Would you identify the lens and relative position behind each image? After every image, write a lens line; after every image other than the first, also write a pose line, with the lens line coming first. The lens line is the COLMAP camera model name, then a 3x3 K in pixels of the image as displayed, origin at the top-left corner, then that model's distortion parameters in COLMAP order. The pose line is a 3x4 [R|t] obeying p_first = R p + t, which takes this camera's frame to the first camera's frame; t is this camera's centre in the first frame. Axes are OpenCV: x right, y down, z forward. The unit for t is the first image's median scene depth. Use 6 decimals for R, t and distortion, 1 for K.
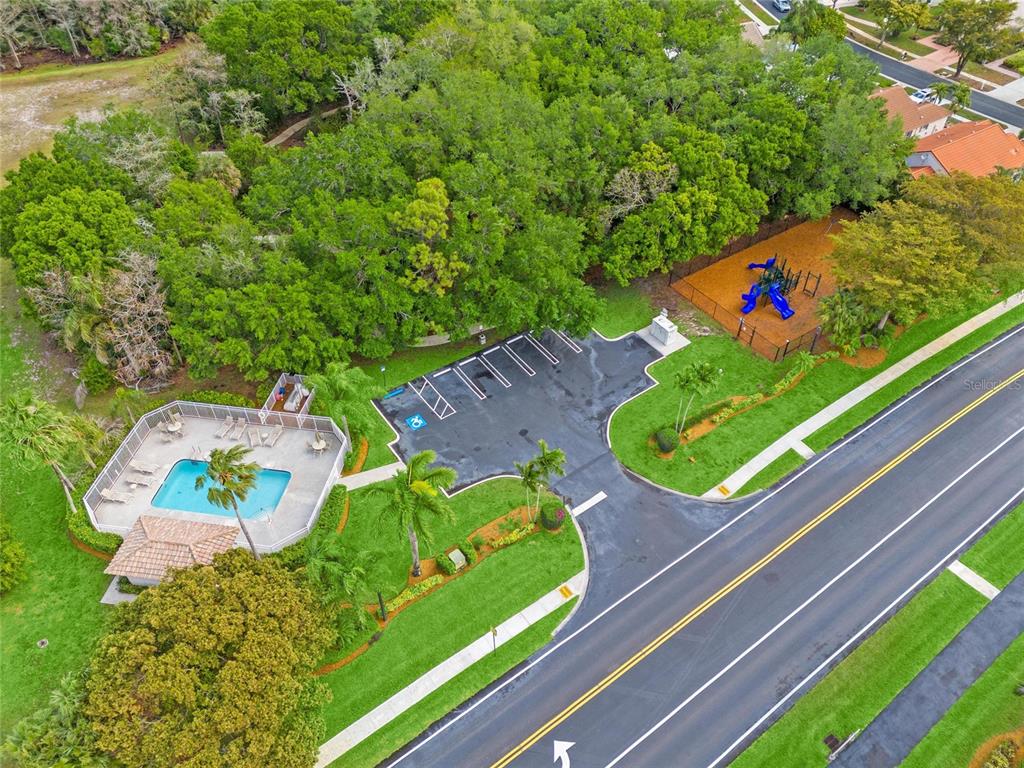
lens RADIAL K [[658.5, 0, 512.0], [0, 658.5, 384.0], [0, 0, 1]] dist [0.032079, 0.000082]
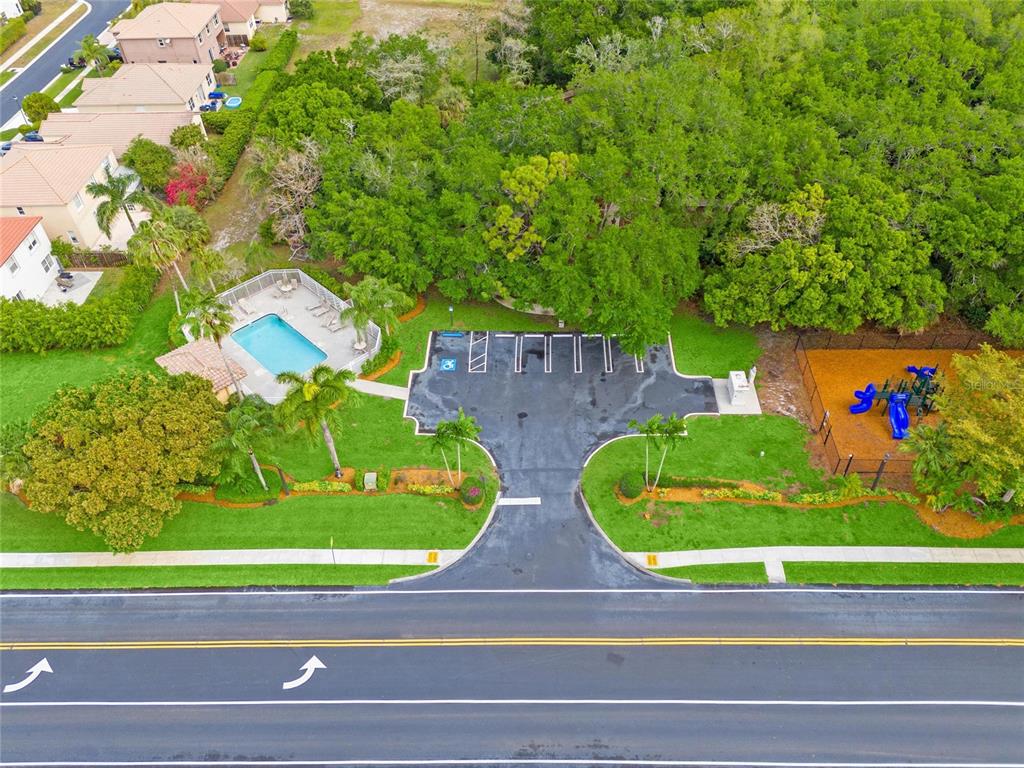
lens RADIAL K [[658.5, 0, 512.0], [0, 658.5, 384.0], [0, 0, 1]] dist [0.032079, 0.000082]
pose [[0.826407, 0.407456, -0.388627, 0.373066], [-0.399384, 0.910690, 0.105530, -0.068530], [0.396917, 0.068000, 0.915332, 0.075399]]
